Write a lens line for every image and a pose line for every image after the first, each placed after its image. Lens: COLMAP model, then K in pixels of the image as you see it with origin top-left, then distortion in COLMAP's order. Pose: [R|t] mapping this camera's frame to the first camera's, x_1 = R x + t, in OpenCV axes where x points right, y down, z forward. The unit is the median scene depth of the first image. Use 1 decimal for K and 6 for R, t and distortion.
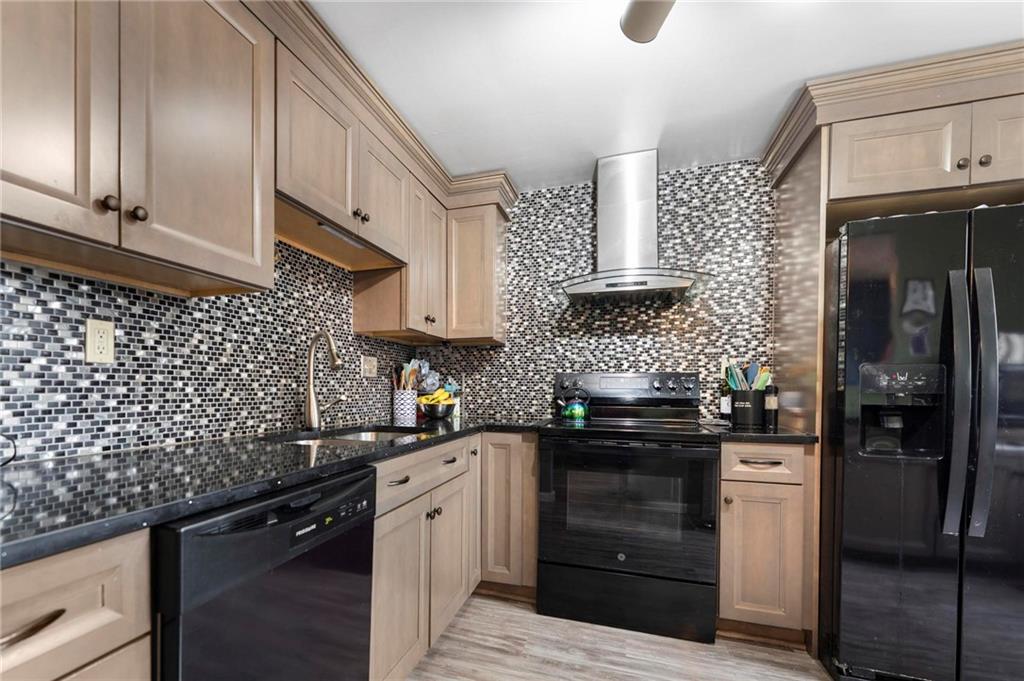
lens RADIAL K [[462.1, 0, 468.6], [0, 462.1, 395.3], [0, 0, 1]] dist [0.003510, 0.000004]
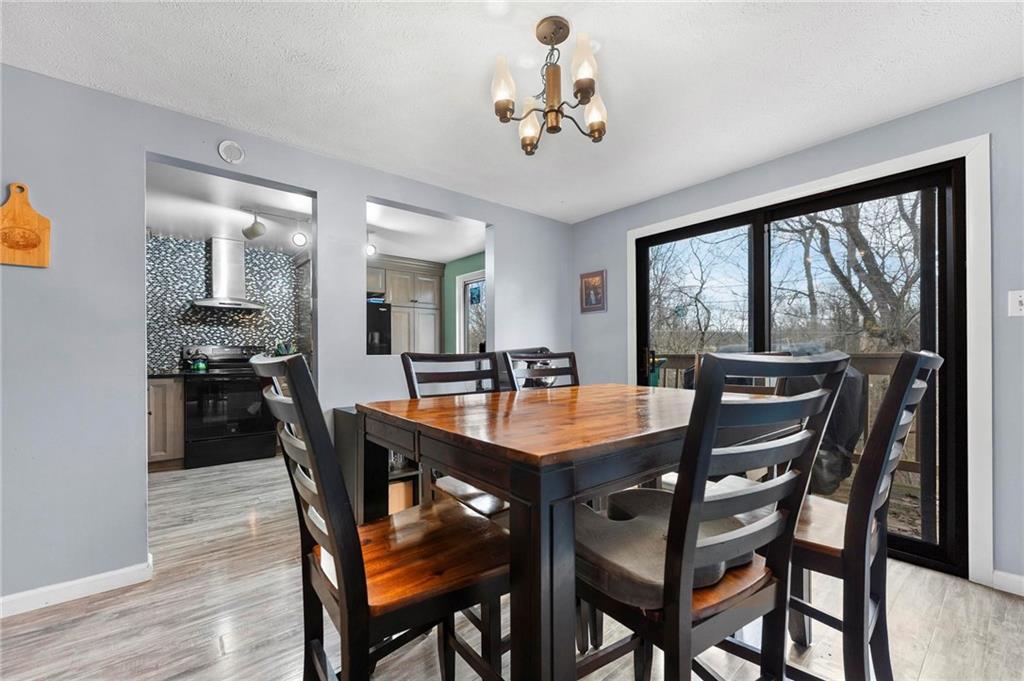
lens RADIAL K [[413.5, 0, 492.8], [0, 413.5, 351.0], [0, 0, 1]] dist [-0.000417, -0.000467]
pose [[0.543496, -0.008918, 0.839364, -0.536463], [0.014453, 0.999895, 0.001265, -0.013284], [-0.839287, 0.011444, 0.543568, -0.924397]]
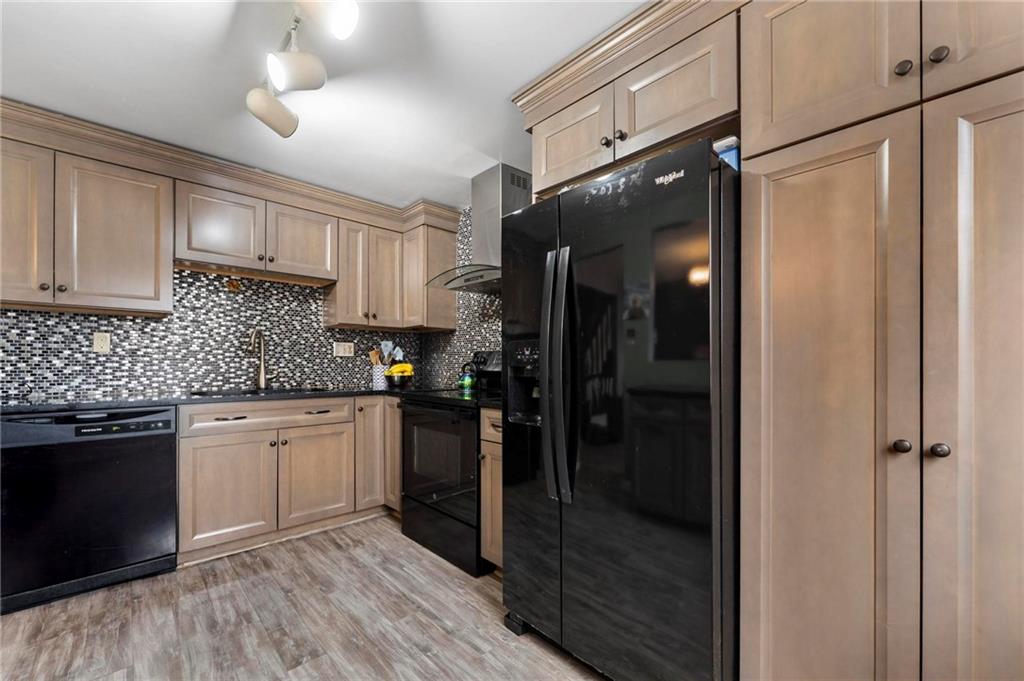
lens RADIAL K [[413.5, 0, 516.1], [0, 413.5, 364.5], [0, 0, 1]] dist [-0.000417, -0.000467]
pose [[0.895331, -0.003121, -0.445391, 0.851130], [-0.004490, 0.999861, -0.016033, 0.004551], [0.445379, 0.016355, 0.895193, 0.065698]]
